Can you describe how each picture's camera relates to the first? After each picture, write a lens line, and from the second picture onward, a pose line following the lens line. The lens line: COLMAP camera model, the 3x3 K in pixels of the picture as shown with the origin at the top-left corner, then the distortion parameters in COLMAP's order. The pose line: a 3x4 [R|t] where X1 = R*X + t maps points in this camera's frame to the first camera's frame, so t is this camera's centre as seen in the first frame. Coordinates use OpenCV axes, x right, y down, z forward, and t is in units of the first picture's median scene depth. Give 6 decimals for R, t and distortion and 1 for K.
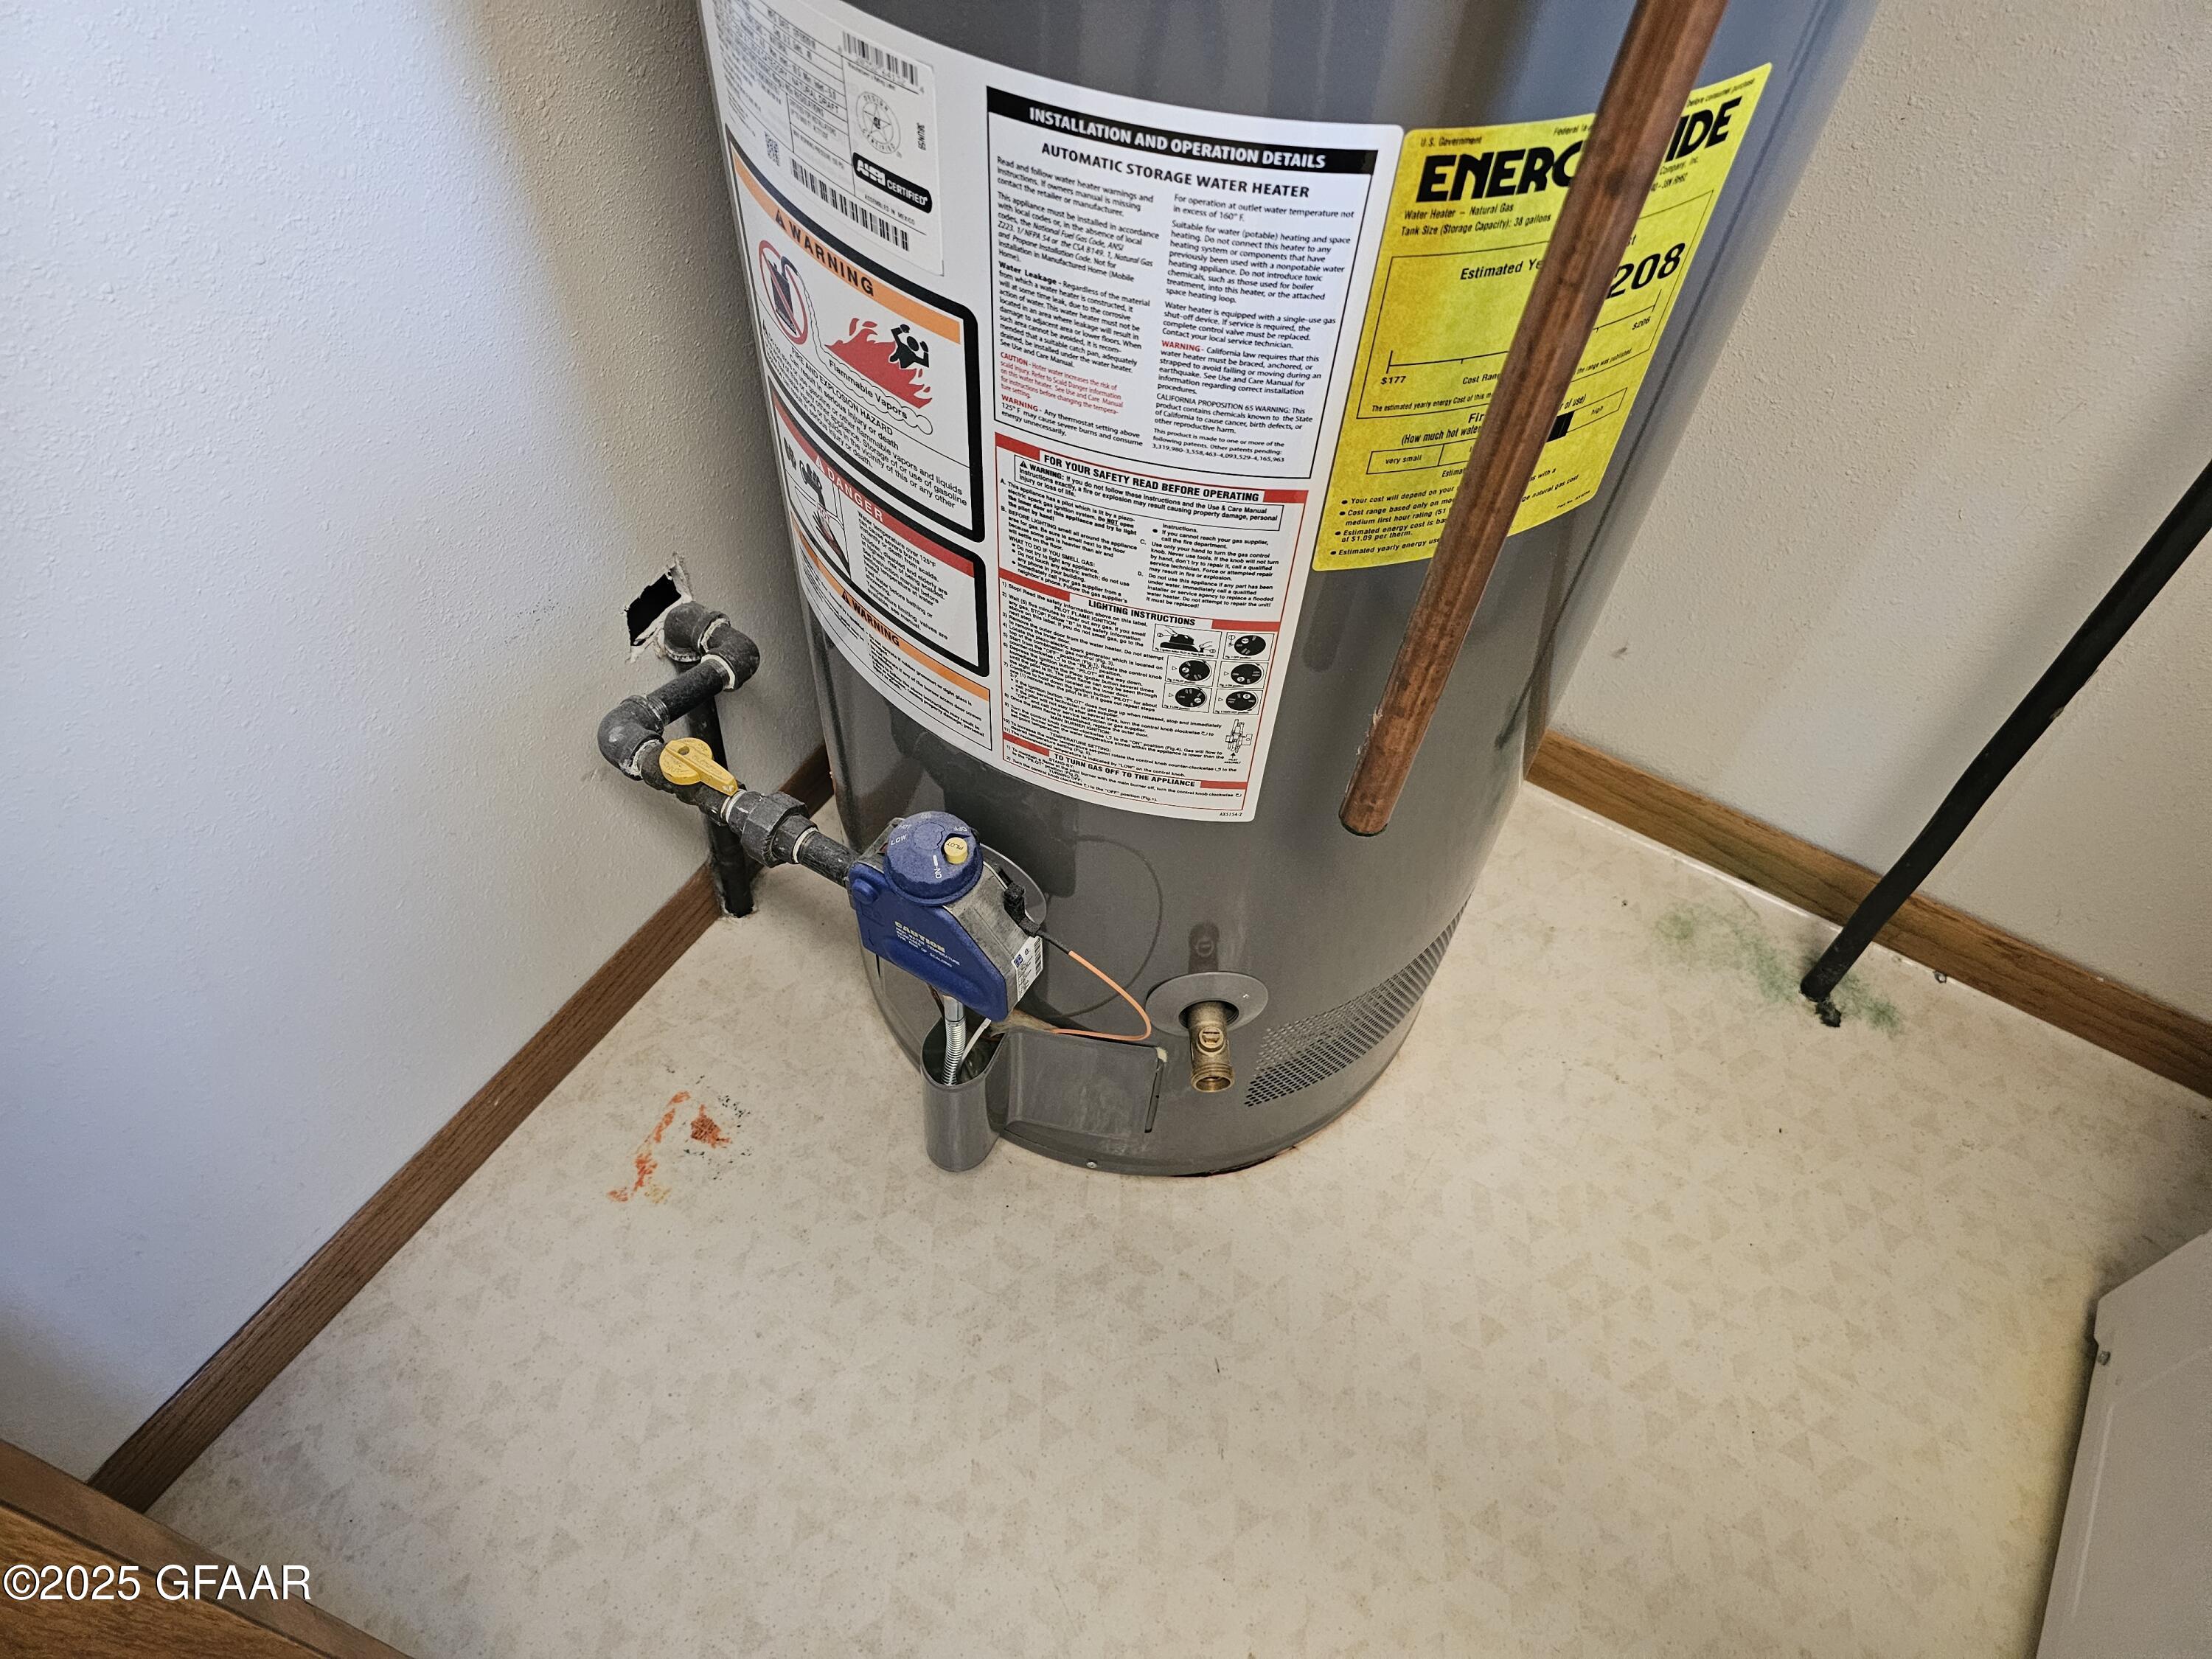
lens RADIAL K [[1499.1, 0, 1086.5], [0, 1499.1, 832.1], [0, 0, 1]] dist [0.042128, -0.021974]
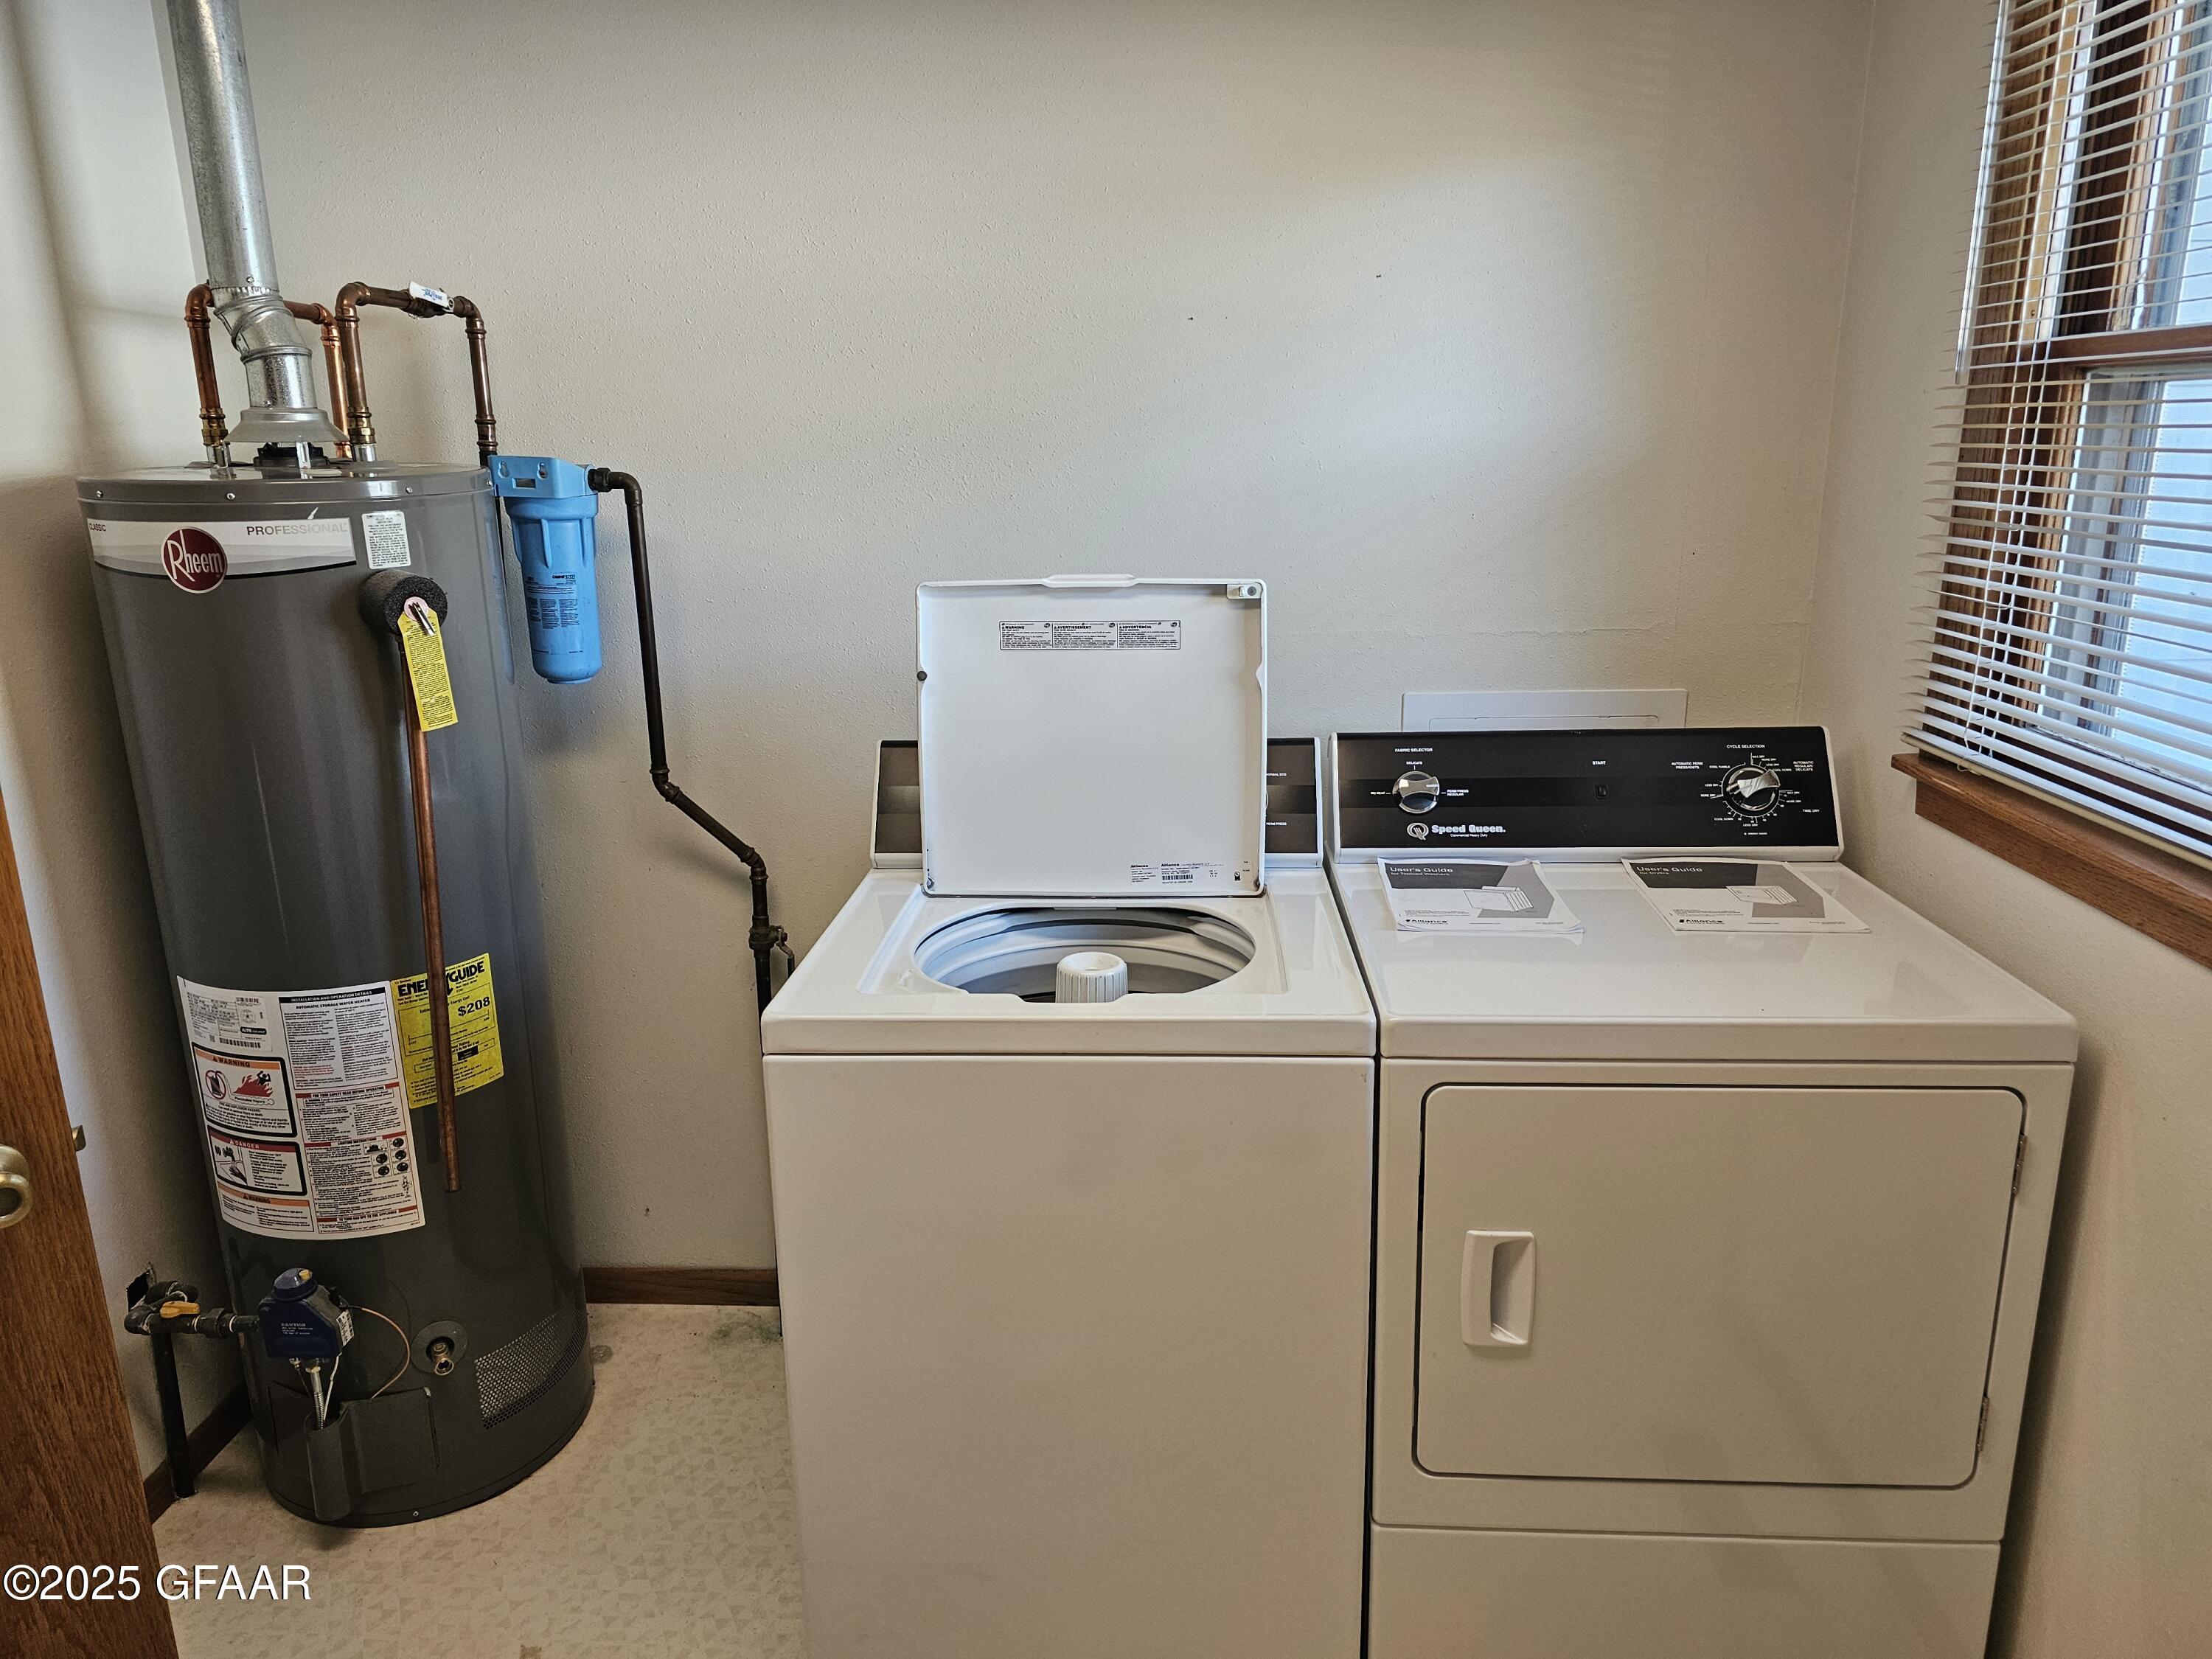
lens RADIAL K [[1499.1, 0, 1112.0], [0, 1499.1, 833.6], [0, 0, 1]] dist [0.042128, -0.021974]
pose [[0.879932, -0.172122, 0.442825, 0.133861], [0.409858, 0.746410, -0.524299, 1.684125], [-0.240285, 0.642843, 0.727335, -2.101283]]
